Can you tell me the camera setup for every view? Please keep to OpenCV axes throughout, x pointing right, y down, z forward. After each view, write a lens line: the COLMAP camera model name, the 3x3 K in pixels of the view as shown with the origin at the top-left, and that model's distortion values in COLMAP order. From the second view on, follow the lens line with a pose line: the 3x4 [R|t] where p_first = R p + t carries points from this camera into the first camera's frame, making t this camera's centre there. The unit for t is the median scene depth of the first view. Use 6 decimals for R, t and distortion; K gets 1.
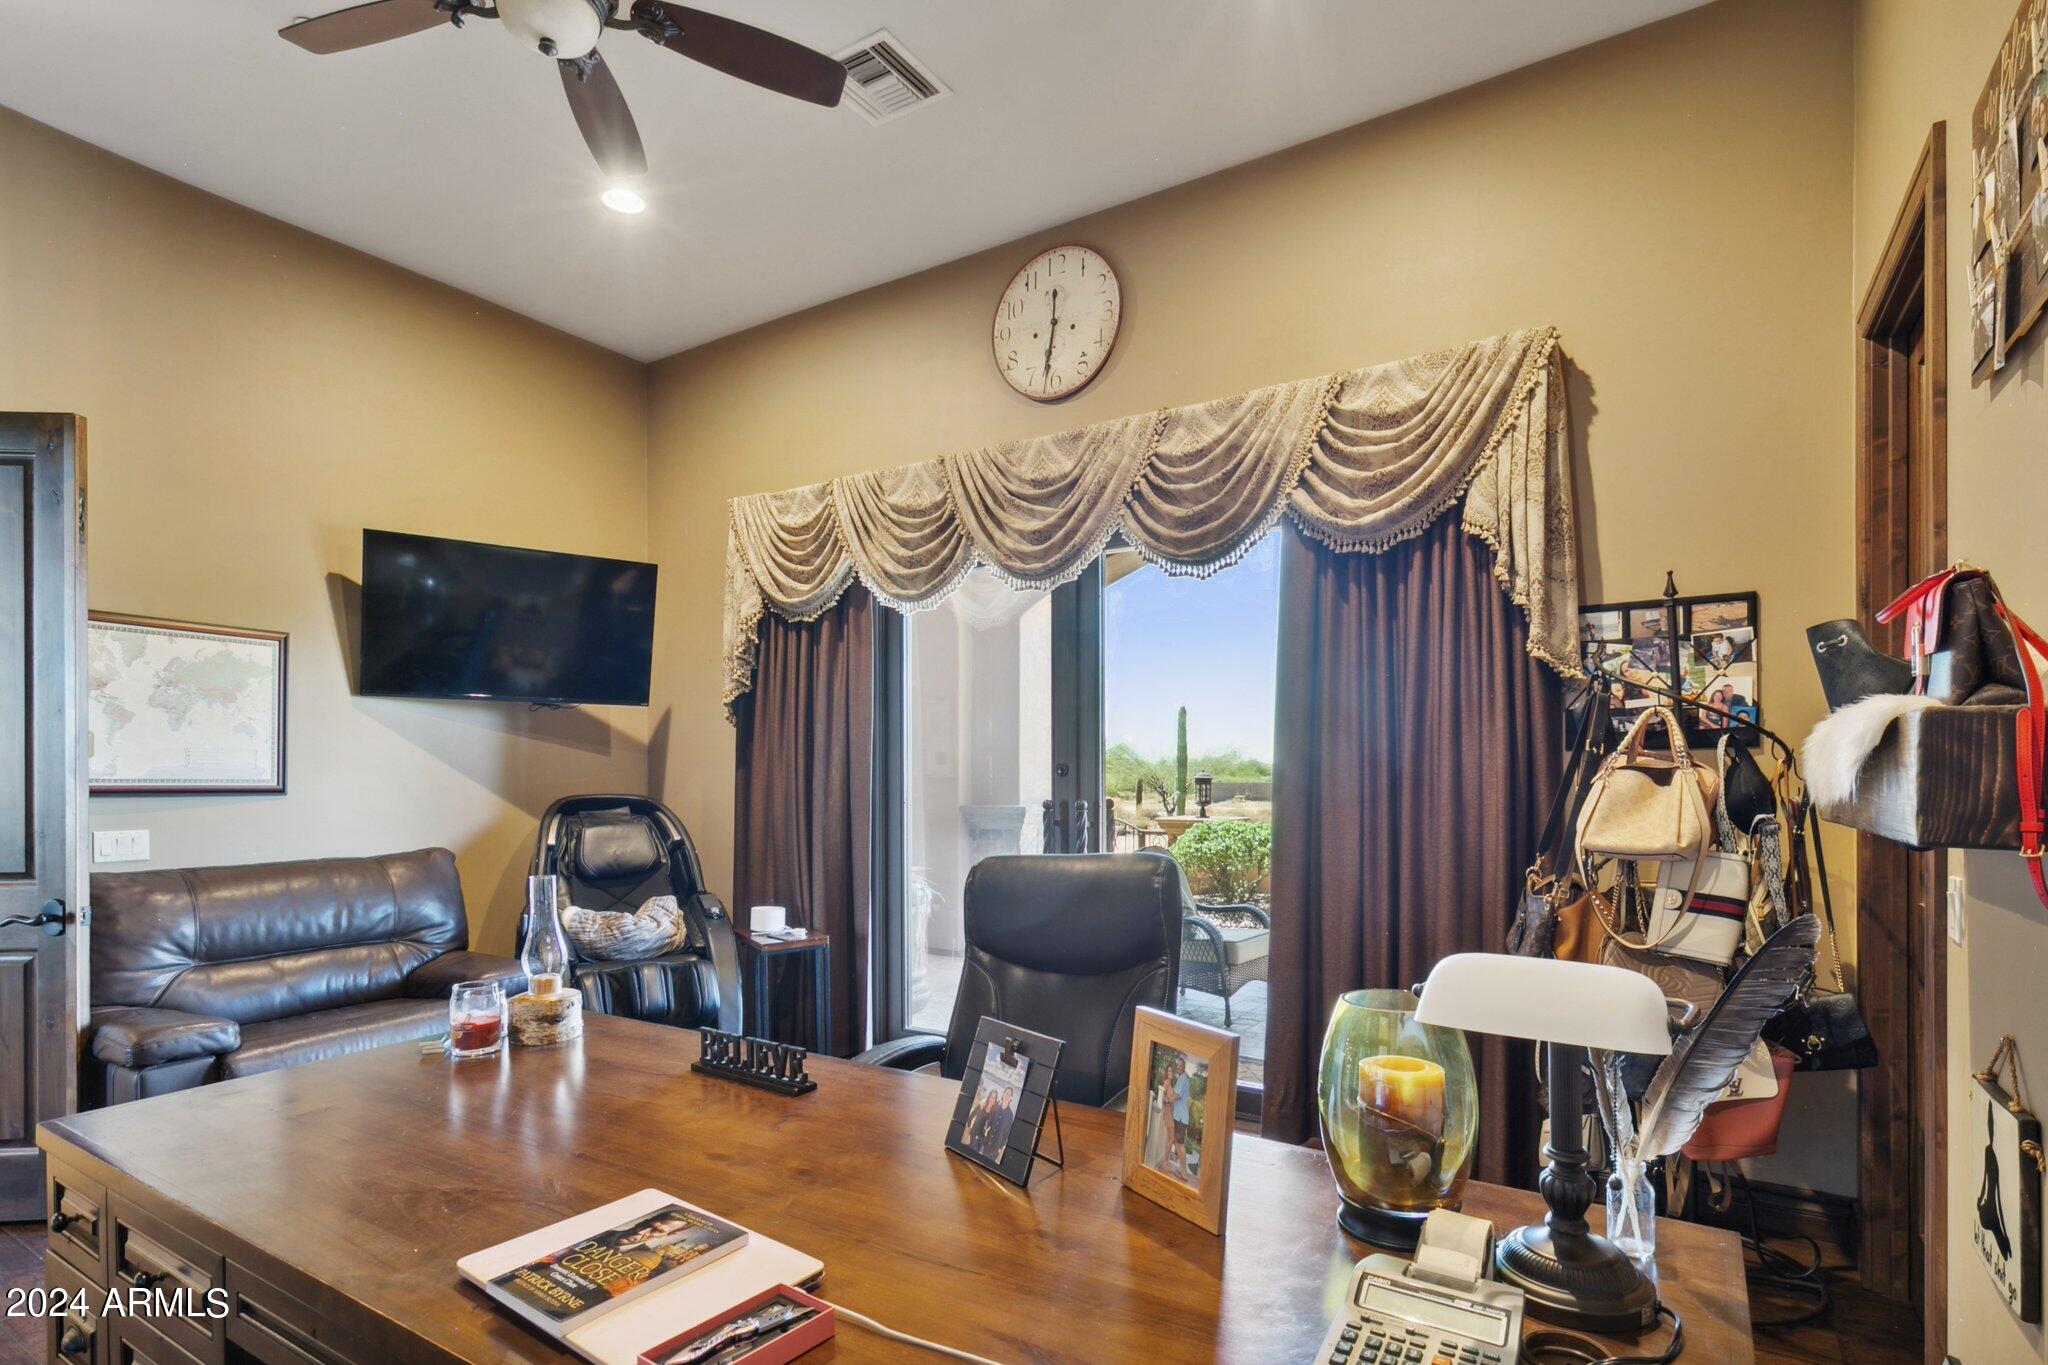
lens RADIAL K [[1024.7, 0, 1018.1], [0, 1024.7, 770.2], [0, 0, 1]] dist [-0.000683, -0.000126]
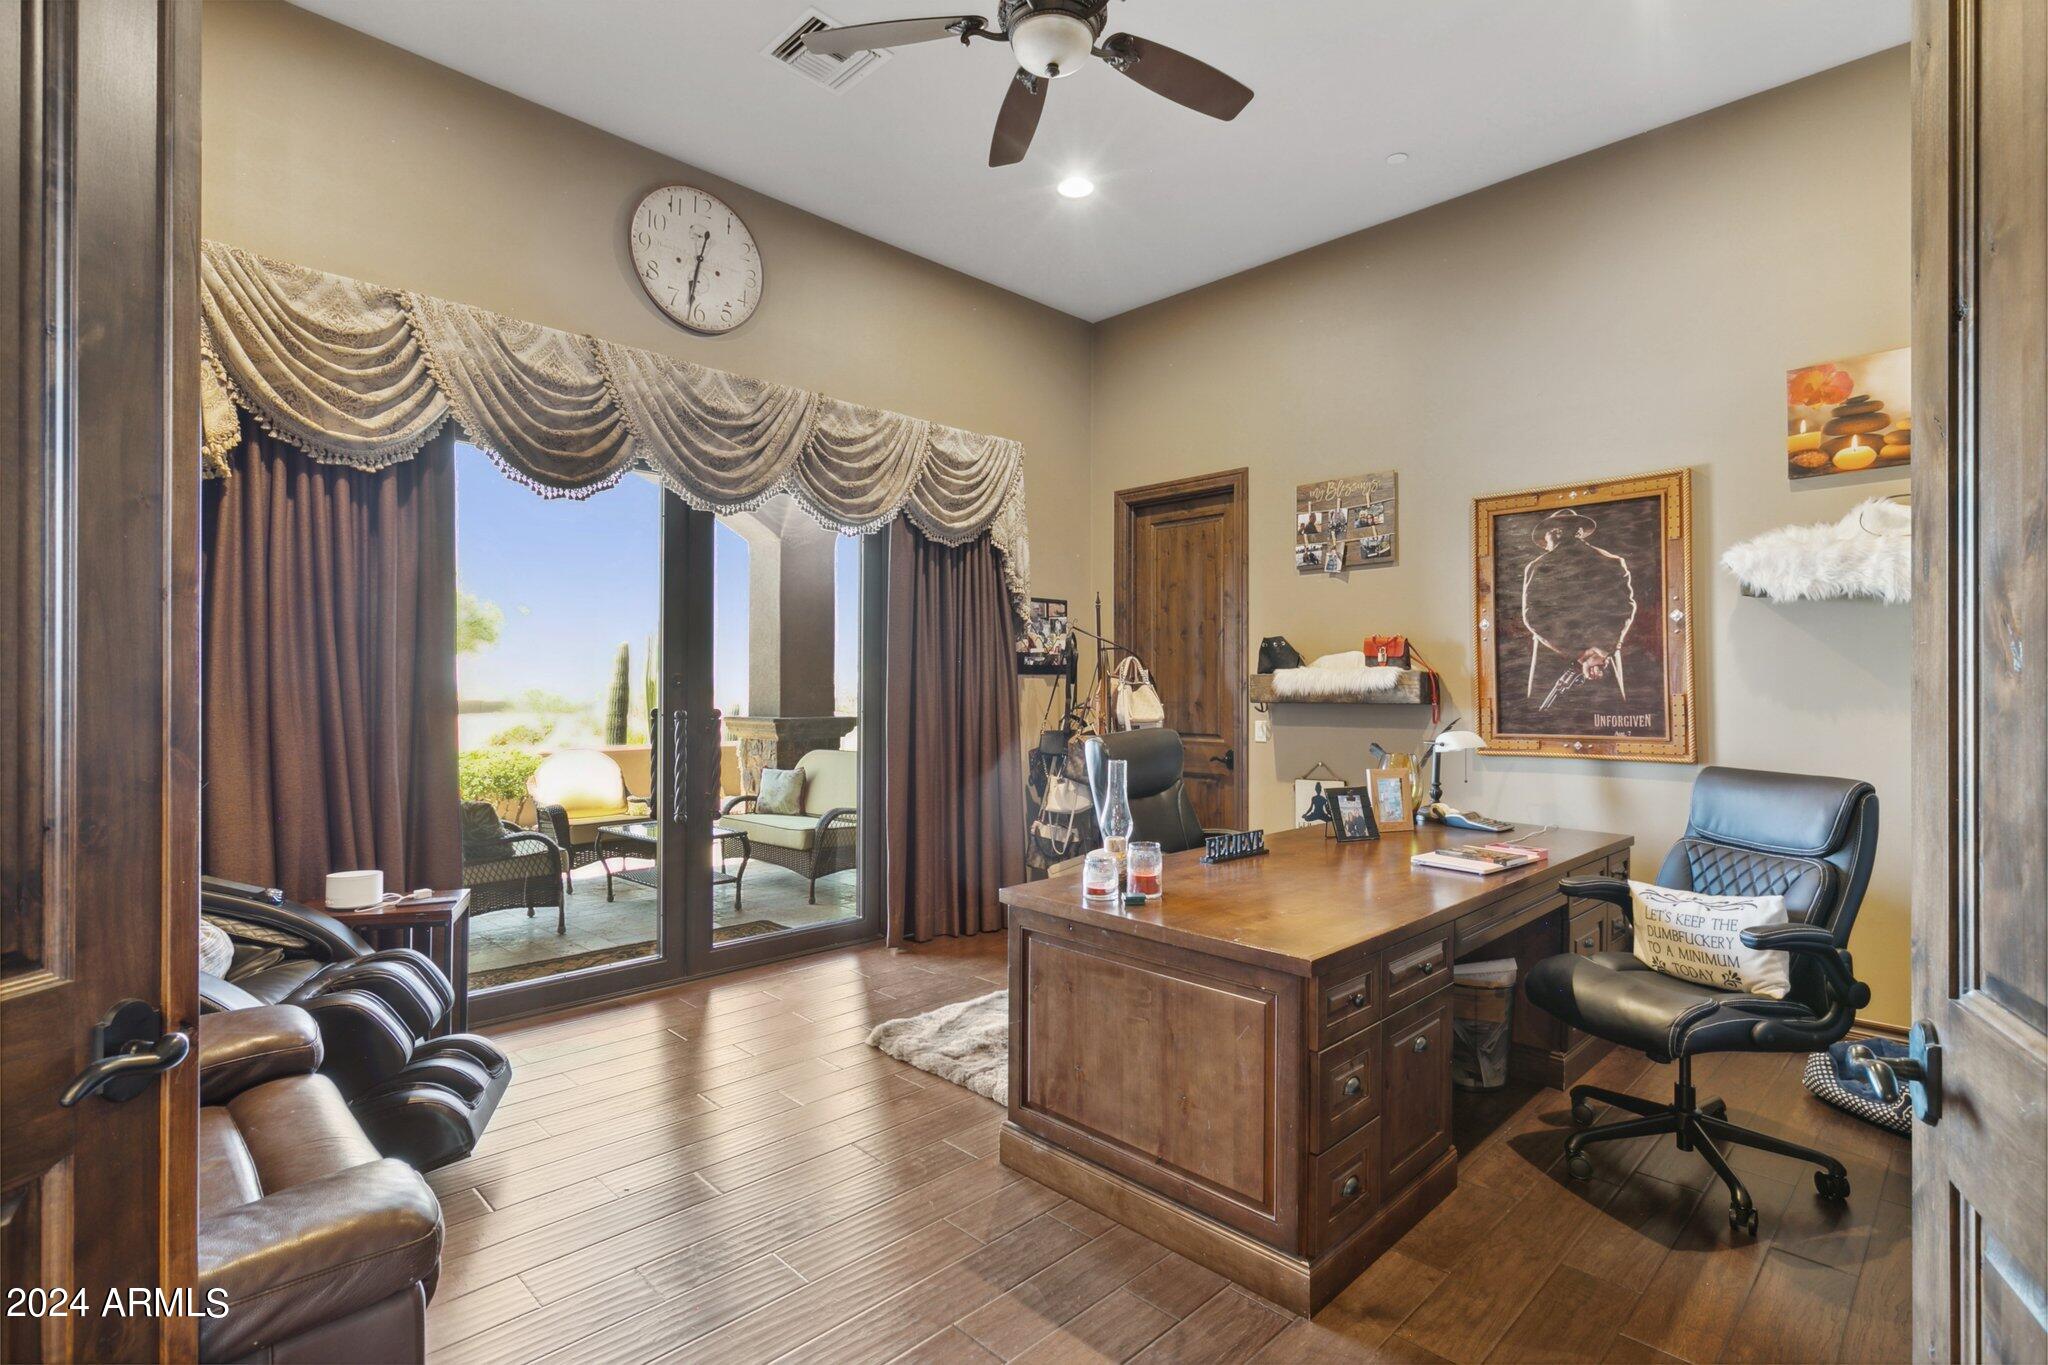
lens RADIAL K [[979.8, 0, 1026.4], [0, 979.8, 687.7], [0, 0, 1]] dist [-0.000118, -0.000192]
pose [[0.212736, 0.004732, 0.977098, -0.905450], [-0.004828, 0.999981, -0.003791, 0.009707], [-0.977098, -0.003911, 0.212754, 0.461739]]
